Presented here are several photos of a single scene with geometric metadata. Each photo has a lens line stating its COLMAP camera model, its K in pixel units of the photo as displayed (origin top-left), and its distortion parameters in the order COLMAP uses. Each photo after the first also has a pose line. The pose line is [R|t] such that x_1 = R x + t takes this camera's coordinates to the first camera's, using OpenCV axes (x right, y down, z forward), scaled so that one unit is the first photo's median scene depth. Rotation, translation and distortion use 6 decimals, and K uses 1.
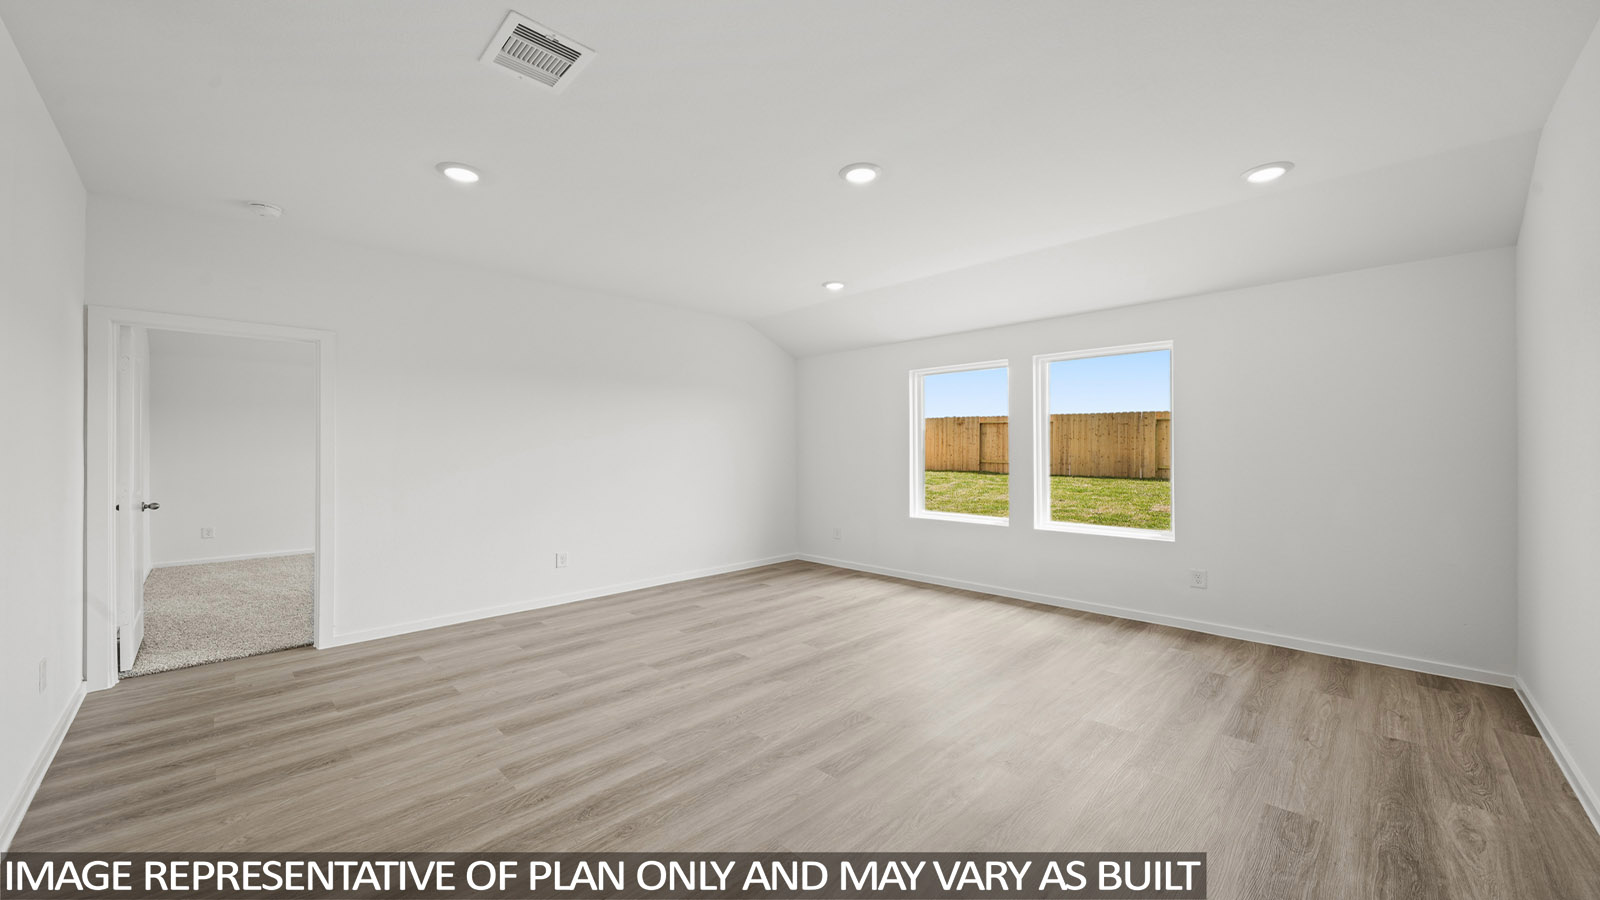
lens RADIAL K [[577.1, 0, 807.5], [0, 577.1, 448.9], [0, 0, 1]] dist [-0.001243, -0.000046]
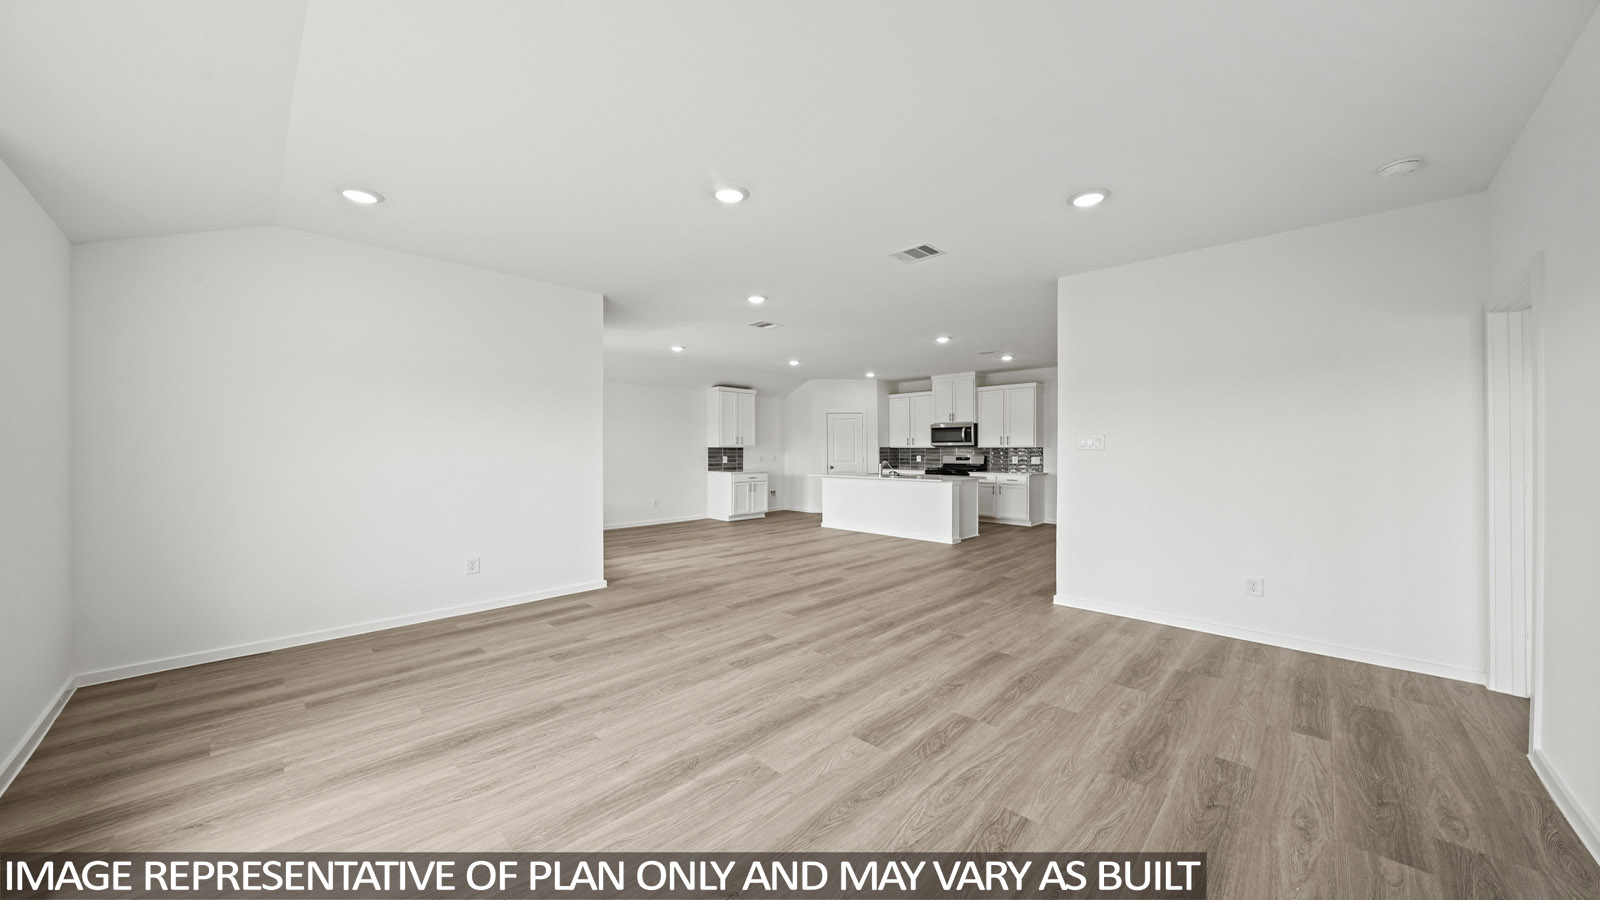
lens RADIAL K [[545.1, 0, 809.9], [0, 545.1, 447.5], [0, 0, 1]] dist [-0.000067, -0.000006]
pose [[-0.999855, 0.001930, -0.016910, -0.035758], [0.002051, 0.999972, -0.007176, 0.005815], [0.016896, -0.007209, -0.999831, 1.787508]]
